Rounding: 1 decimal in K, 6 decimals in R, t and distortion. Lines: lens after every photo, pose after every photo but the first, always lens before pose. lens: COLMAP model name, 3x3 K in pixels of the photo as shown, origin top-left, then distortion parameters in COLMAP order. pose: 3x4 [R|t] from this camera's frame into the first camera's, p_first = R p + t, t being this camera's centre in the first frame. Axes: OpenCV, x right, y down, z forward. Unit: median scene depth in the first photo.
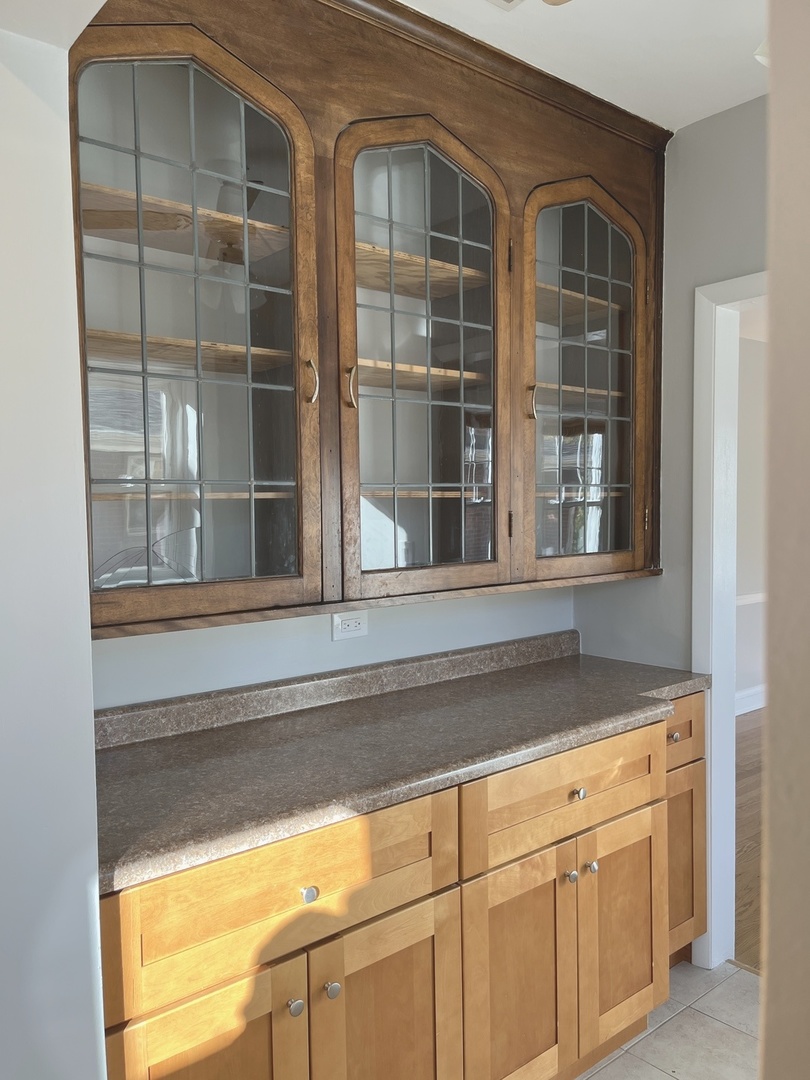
lens RADIAL K [[829.0, 0, 405.0], [0, 829.0, 540.0], [0, 0, 1]] dist [0.068835, -0.091252]
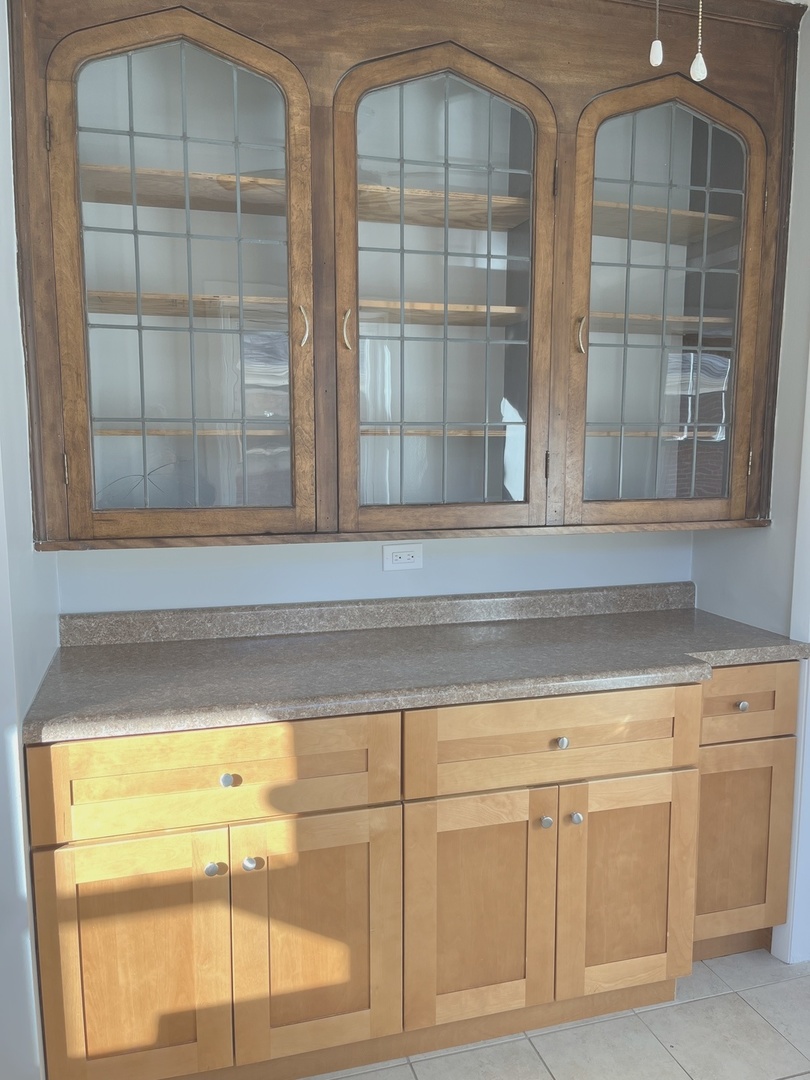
lens RADIAL K [[829.0, 0, 405.0], [0, 829.0, 540.0], [0, 0, 1]] dist [0.068835, -0.091252]
pose [[0.913459, 0.061699, -0.402227, 0.430130], [-0.030346, 0.996015, 0.083867, -0.009333], [0.405799, -0.064403, 0.911691, 0.050972]]
